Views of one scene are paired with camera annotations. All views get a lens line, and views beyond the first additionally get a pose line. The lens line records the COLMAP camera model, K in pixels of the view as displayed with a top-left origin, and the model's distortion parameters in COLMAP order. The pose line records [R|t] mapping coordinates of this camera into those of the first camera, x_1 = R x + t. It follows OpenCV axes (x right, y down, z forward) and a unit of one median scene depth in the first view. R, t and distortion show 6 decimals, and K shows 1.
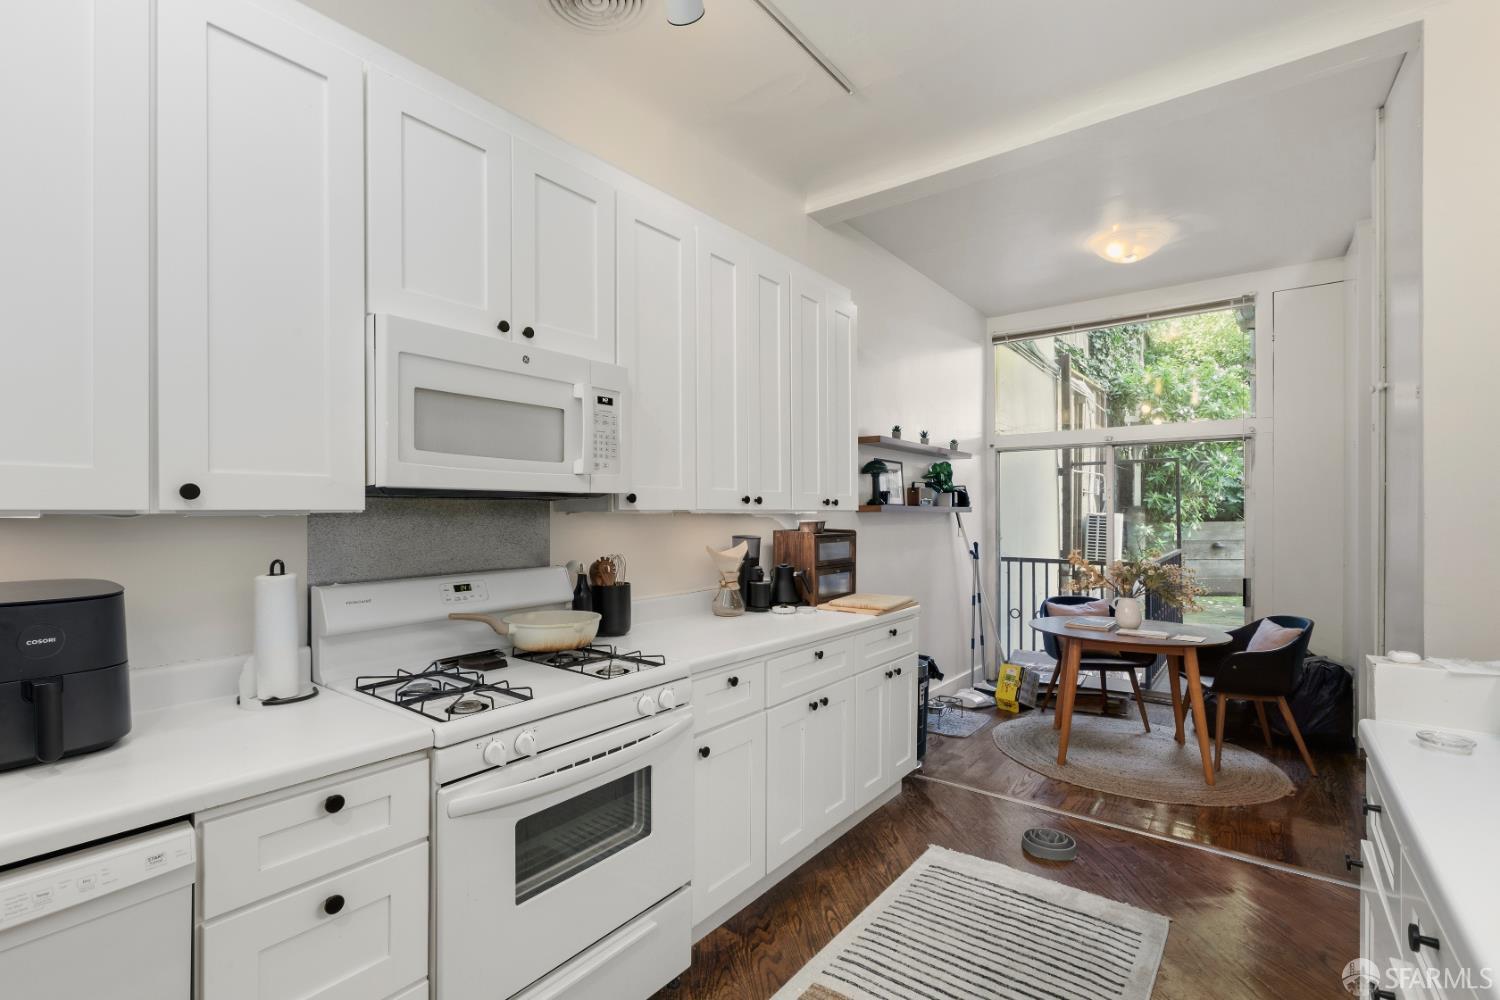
lens RADIAL K [[691.2, 0, 750.8], [0, 691.2, 510.1], [0, 0, 1]] dist [-0.005922, -0.000921]
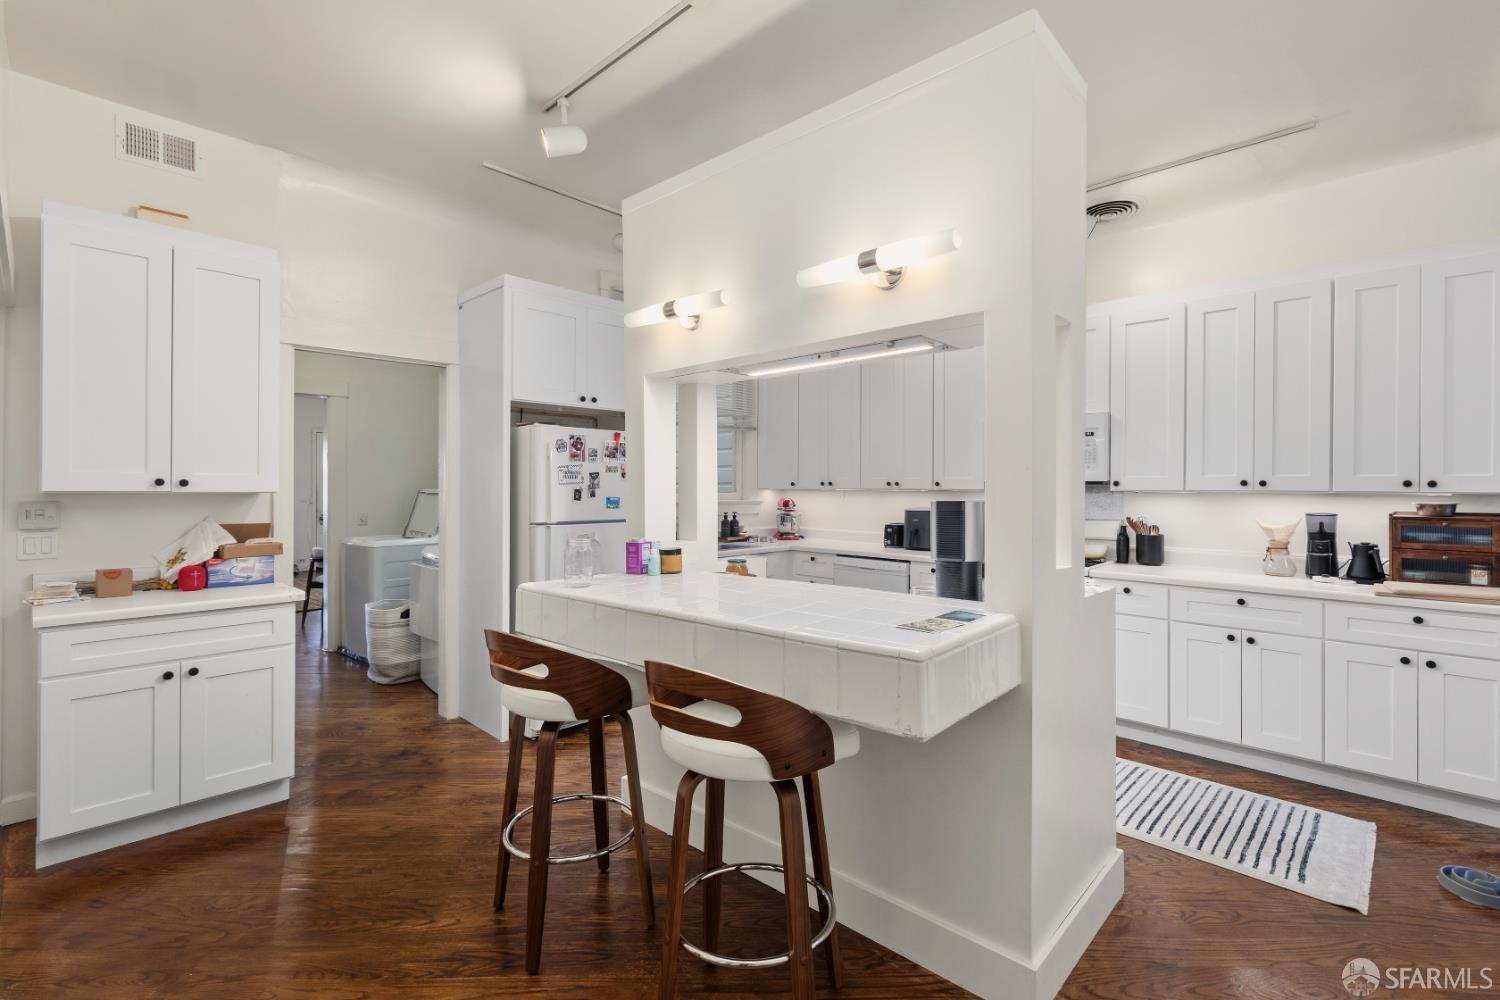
lens RADIAL K [[684.2, 0, 748.9], [0, 684.2, 484.4], [0, 0, 1]] dist [-0.060522, 0.000043]
pose [[-0.118892, 0.000758, -0.992907, 2.012415], [-0.002266, 0.999997, 0.001034, -0.017131], [0.992905, 0.002373, -0.118890, 0.304118]]
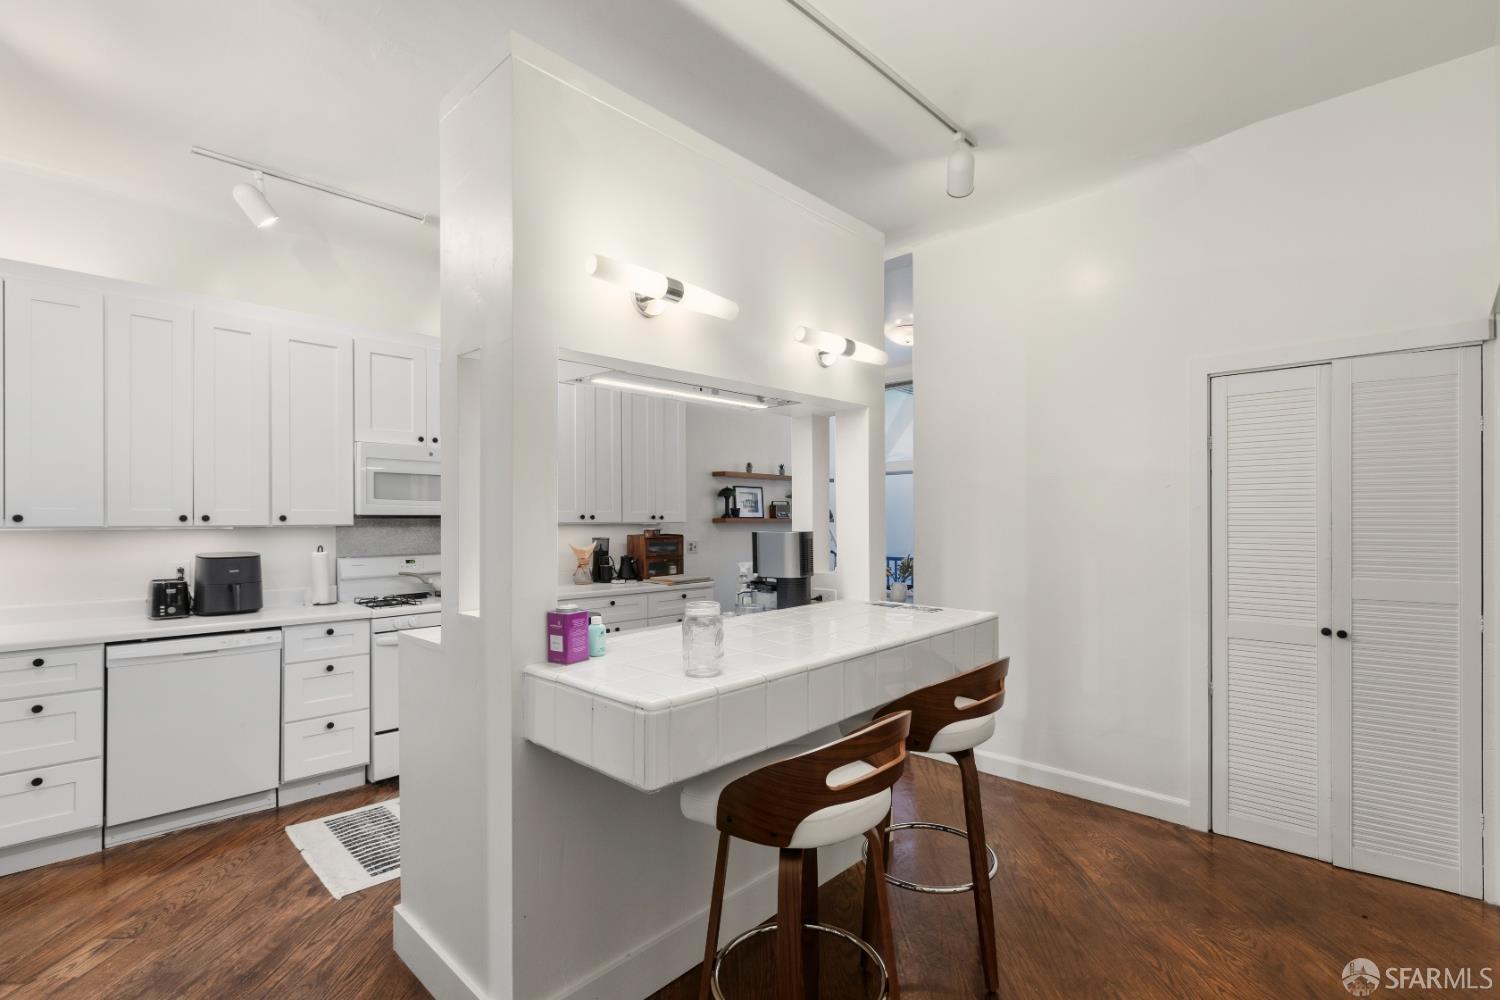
lens RADIAL K [[682.0, 0, 748.4], [0, 682.0, 511.7], [0, 0, 1]] dist [-0.001387, 0.000166]
pose [[0.992723, -0.005044, -0.120313, 0.933185], [0.003844, 0.999941, -0.010204, -0.012860], [0.120357, 0.009668, 0.992684, -1.015464]]
